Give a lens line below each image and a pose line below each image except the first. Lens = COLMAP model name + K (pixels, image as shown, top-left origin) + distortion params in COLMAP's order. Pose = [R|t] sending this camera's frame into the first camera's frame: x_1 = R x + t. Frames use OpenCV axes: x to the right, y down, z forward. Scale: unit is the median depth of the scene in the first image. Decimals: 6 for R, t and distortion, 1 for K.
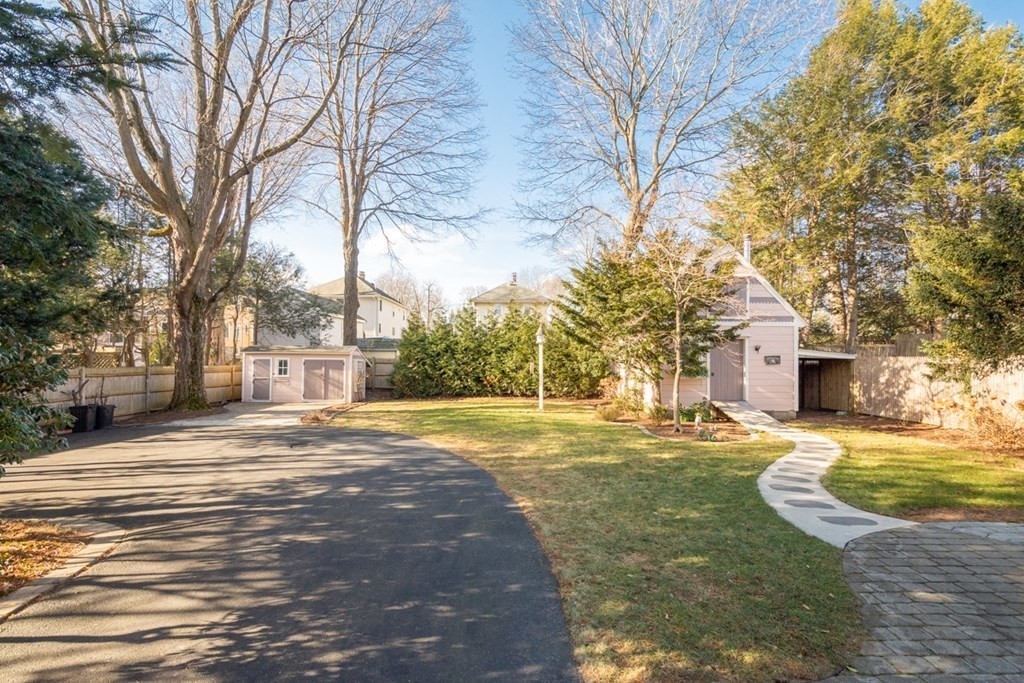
lens RADIAL K [[447.1, 0, 510.8], [0, 447.1, 354.2], [0, 0, 1]] dist [0.009633, -0.000640]
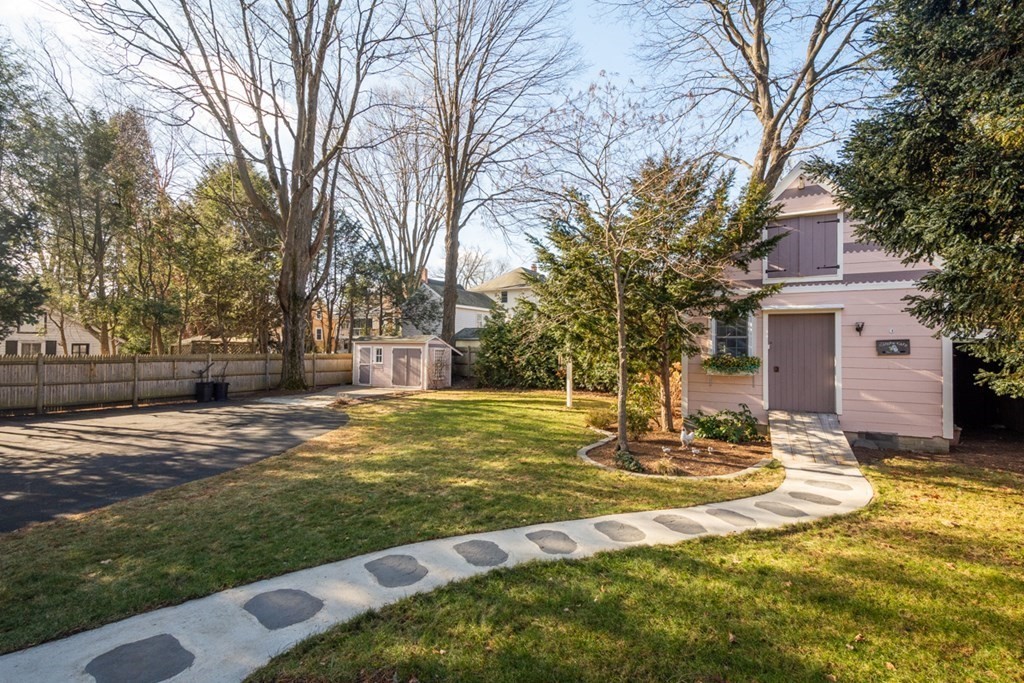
lens RADIAL K [[447.1, 0, 510.8], [0, 447.1, 354.2], [0, 0, 1]] dist [0.009633, -0.000640]
pose [[0.882321, 0.006070, -0.470609, 0.309498], [0.002923, 0.999827, 0.018377, 0.007424], [0.470639, -0.017590, 0.882151, 0.179729]]
